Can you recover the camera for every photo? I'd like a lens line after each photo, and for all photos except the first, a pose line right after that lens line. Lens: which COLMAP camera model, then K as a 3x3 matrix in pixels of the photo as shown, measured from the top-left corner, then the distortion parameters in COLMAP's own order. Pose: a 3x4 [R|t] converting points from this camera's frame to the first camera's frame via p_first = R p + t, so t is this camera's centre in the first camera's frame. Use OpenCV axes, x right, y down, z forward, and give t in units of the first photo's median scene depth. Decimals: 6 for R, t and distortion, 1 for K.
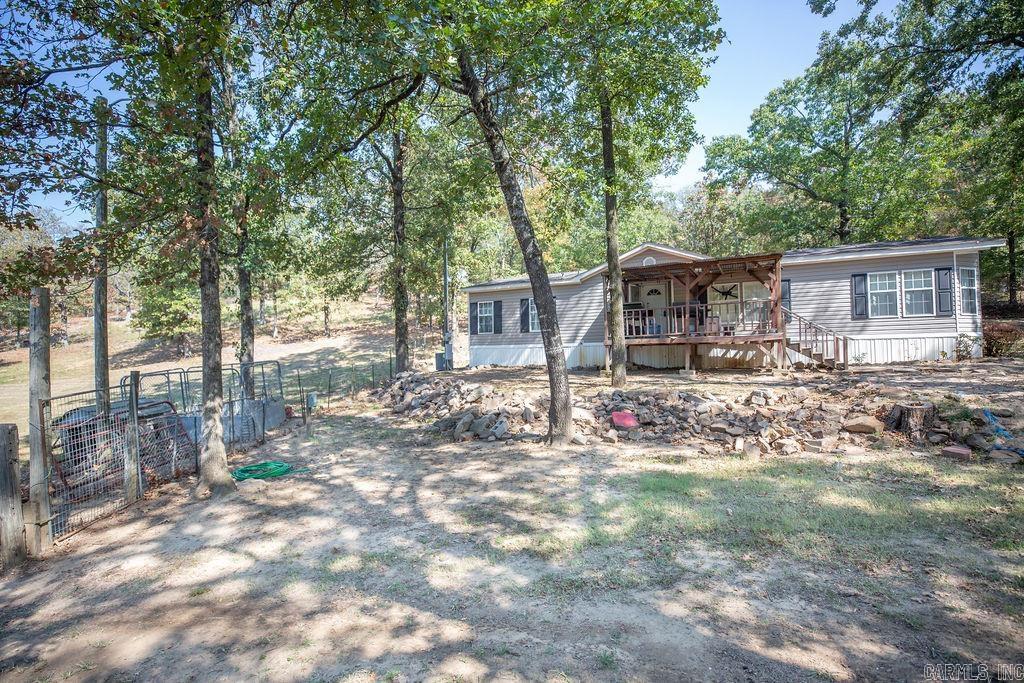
lens RADIAL K [[456.7, 0, 511.8], [0, 456.7, 342.6], [0, 0, 1]] dist [0.001618, -0.001308]
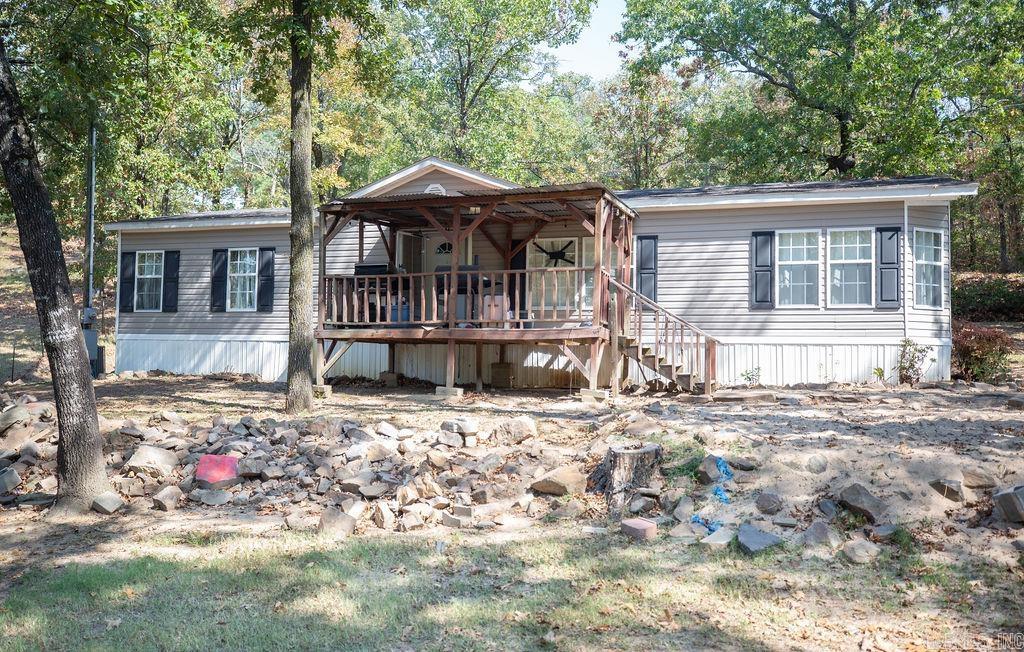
lens RADIAL K [[847.3, 0, 511.8], [0, 847.3, 329.0], [0, 0, 1]] dist [0.029778, -0.003454]
pose [[0.992911, 0.037401, 0.112819, 0.326868], [-0.035481, 0.999190, -0.018973, 0.005558], [-0.113438, 0.014835, 0.993434, -0.036047]]
